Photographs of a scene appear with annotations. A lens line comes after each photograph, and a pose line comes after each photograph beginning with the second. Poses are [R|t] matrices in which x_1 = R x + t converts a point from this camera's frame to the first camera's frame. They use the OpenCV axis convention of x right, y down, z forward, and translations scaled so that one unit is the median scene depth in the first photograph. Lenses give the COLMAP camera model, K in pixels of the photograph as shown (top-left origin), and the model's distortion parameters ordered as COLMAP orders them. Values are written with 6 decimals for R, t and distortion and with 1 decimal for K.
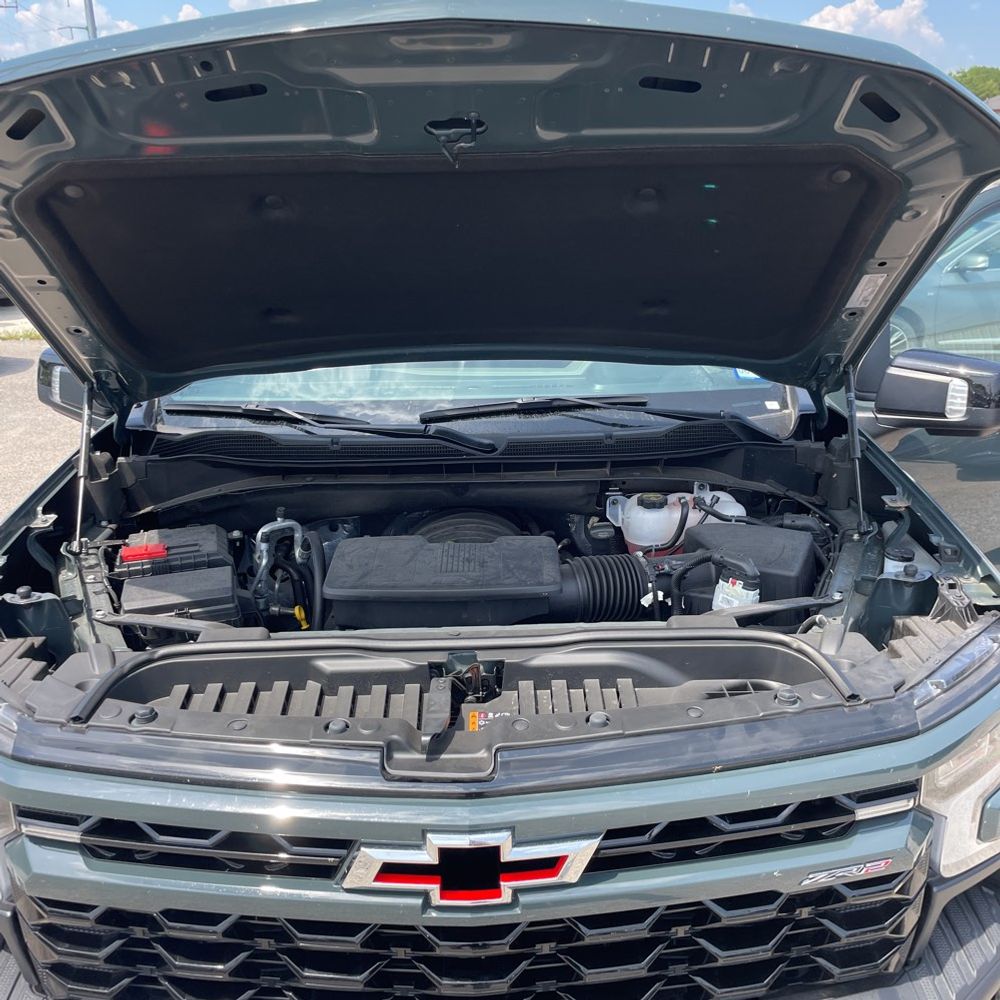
lens RADIAL K [[1014.2, 0, 498.7], [0, 1014.2, 496.3], [0, 0, 1]] dist [0.115121, -0.198950]
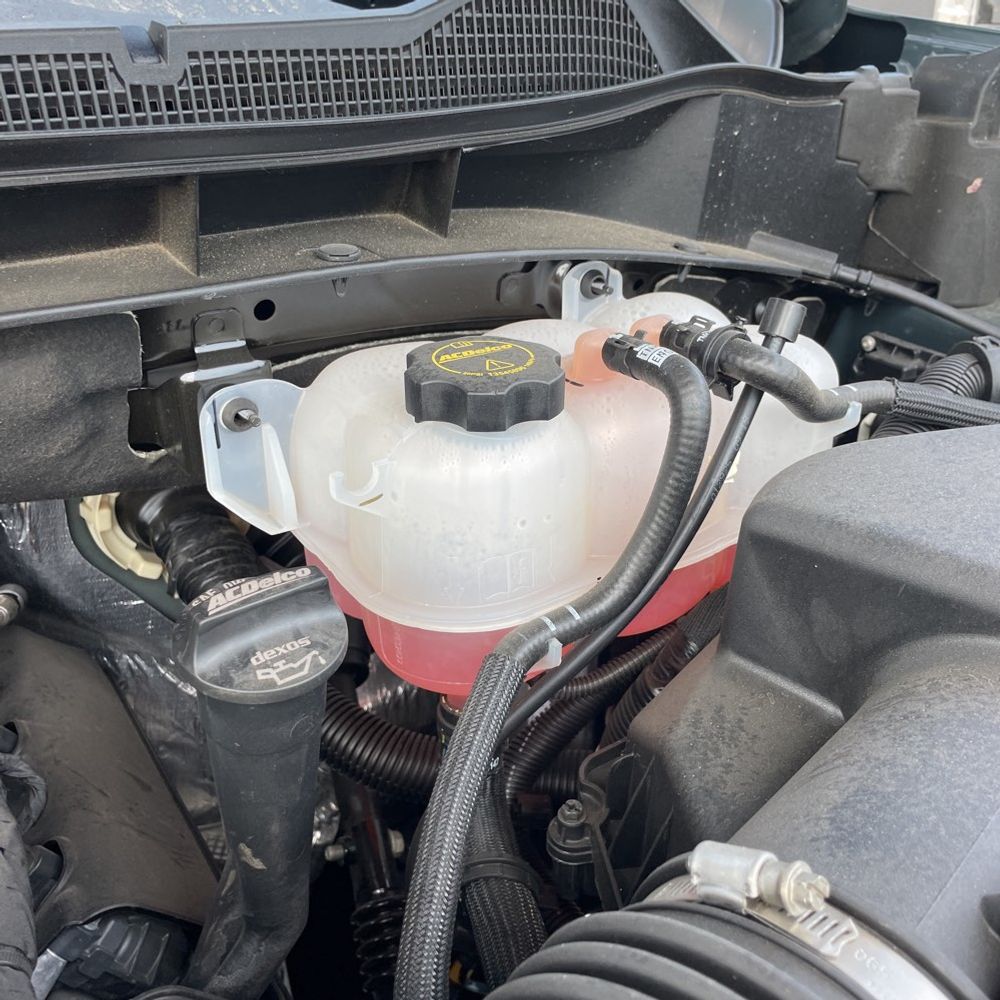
lens RADIAL K [[1014.2, 0, 498.7], [0, 1014.2, 496.3], [0, 0, 1]] dist [0.115121, -0.198950]
pose [[0.848498, -0.215395, 0.483380, 0.058830], [0.139305, 0.972114, 0.188647, -0.009115], [-0.510534, -0.092729, 0.854843, 0.808391]]
